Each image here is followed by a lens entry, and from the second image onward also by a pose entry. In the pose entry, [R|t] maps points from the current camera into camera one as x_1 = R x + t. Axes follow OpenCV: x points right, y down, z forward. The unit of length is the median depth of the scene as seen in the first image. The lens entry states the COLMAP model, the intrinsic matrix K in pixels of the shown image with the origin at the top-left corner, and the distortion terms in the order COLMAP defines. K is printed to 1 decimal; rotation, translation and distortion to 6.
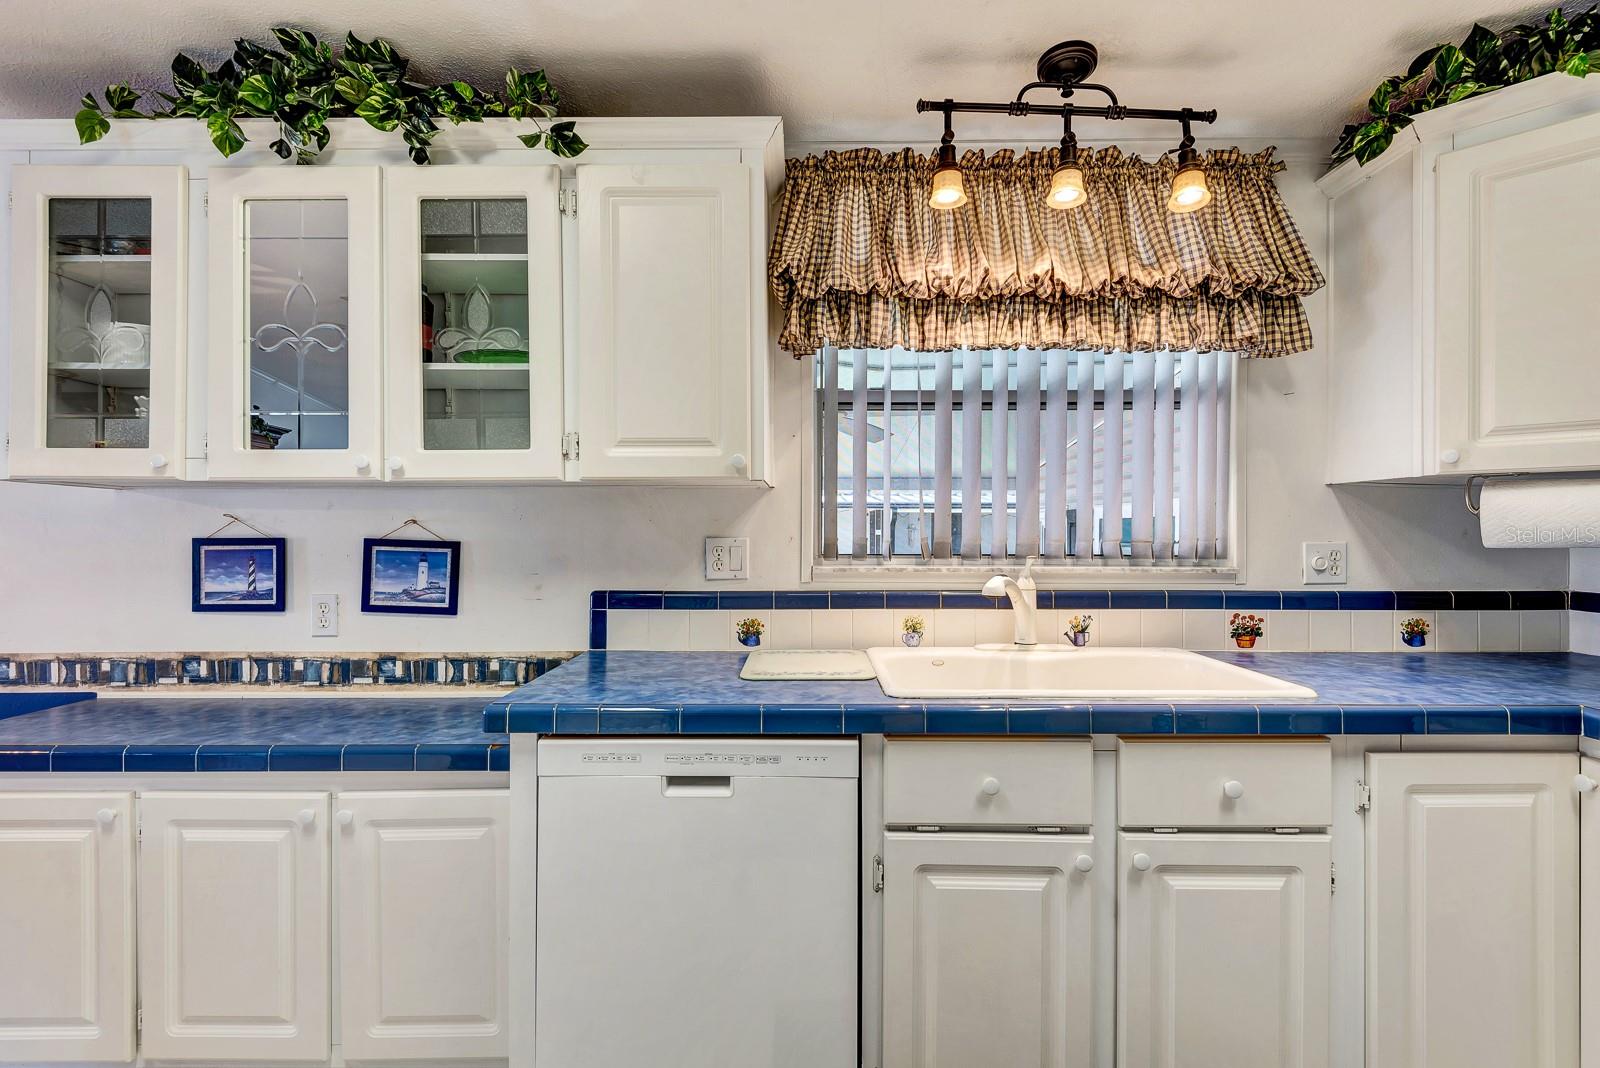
lens RADIAL K [[747.7, 0, 777.4], [0, 747.7, 534.9], [0, 0, 1]] dist [0.017225, -0.007606]
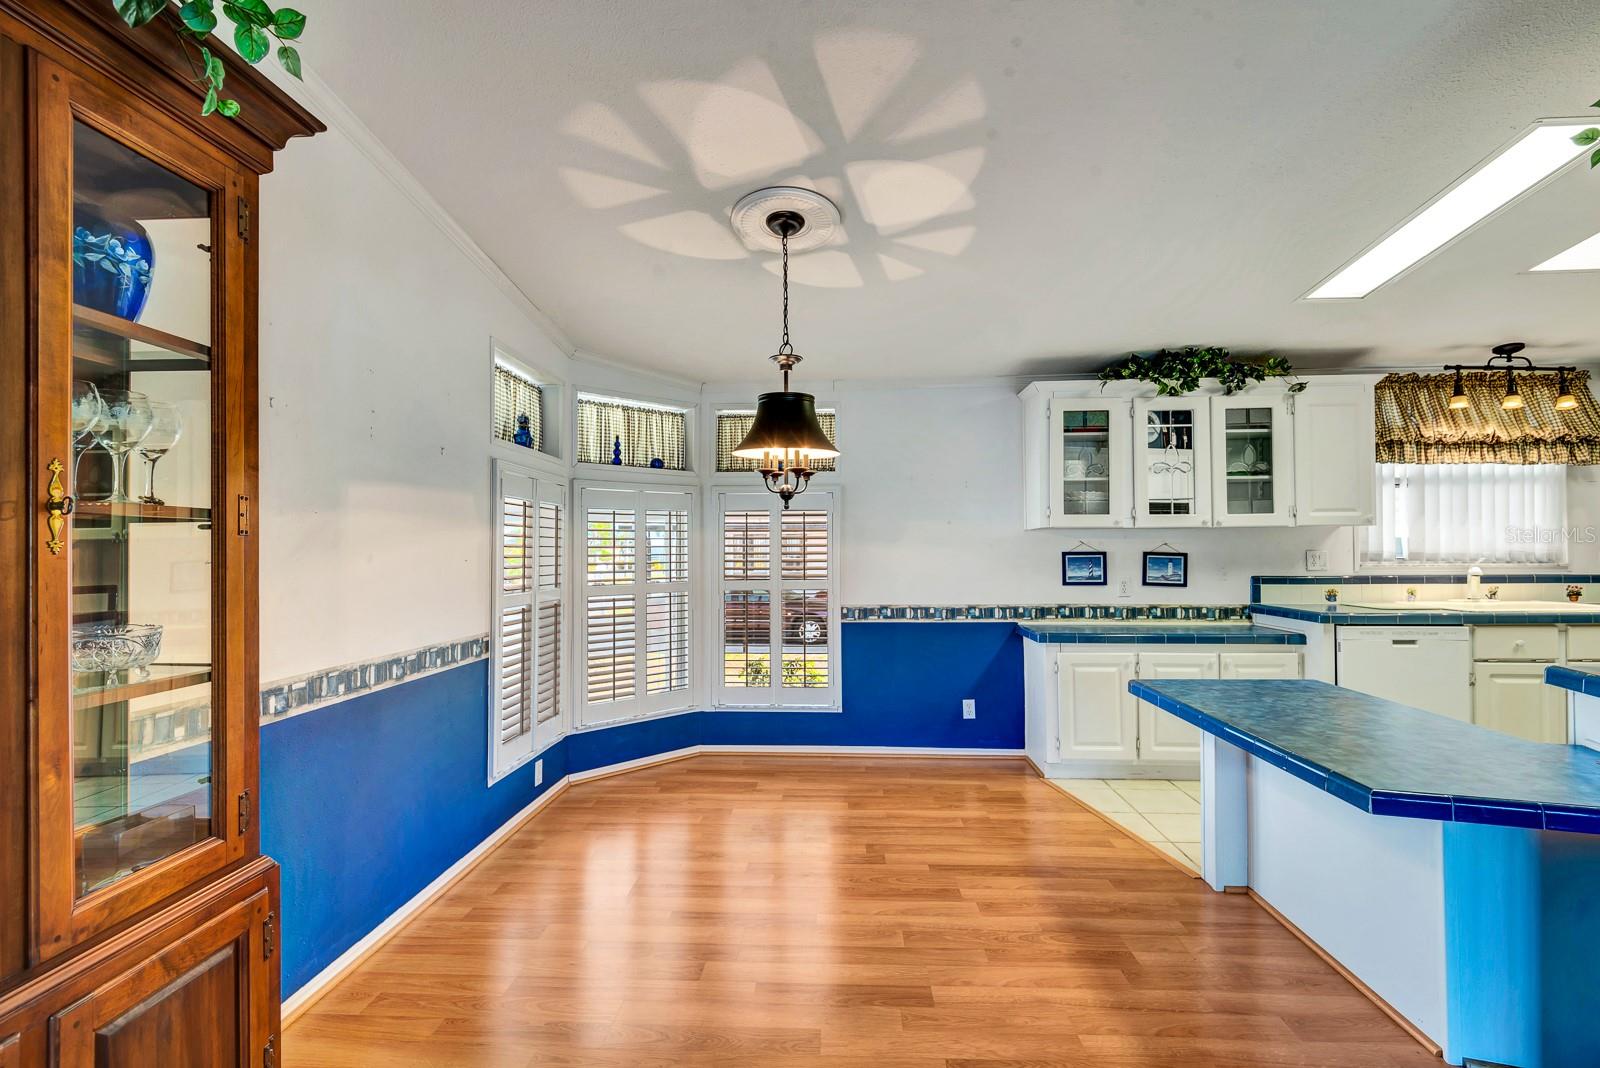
lens RADIAL K [[747.7, 0, 772.3], [0, 747.7, 536.8], [0, 0, 1]] dist [0.017225, -0.007606]
pose [[0.998973, -0.005686, -0.044956, -1.702946], [0.005007, 0.999872, -0.015214, -0.011842], [0.045037, 0.014973, 0.998873, -1.363208]]
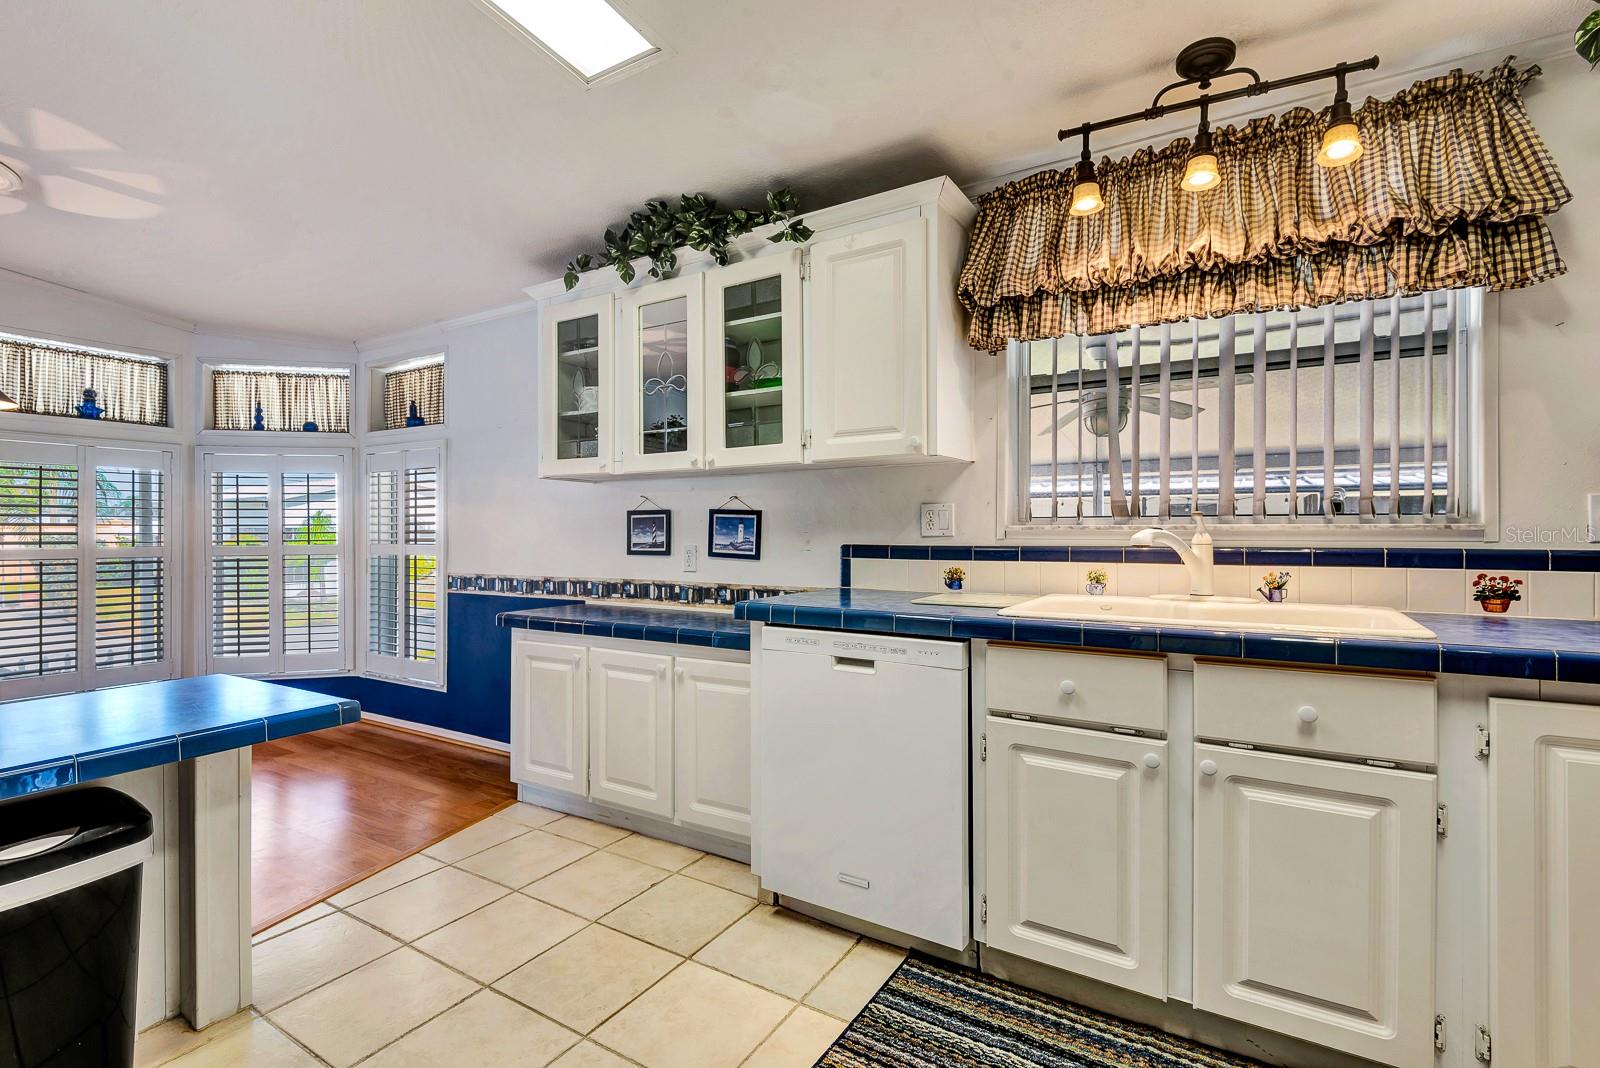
lens RADIAL K [[747.7, 0, 770.3], [0, 747.7, 534.5], [0, 0, 1]] dist [0.017225, -0.007606]
pose [[0.848674, 0.000398, -0.528916, 0.402463], [0.005420, 0.999941, 0.009448, 0.048361], [0.528888, -0.010885, 0.848622, -0.253239]]
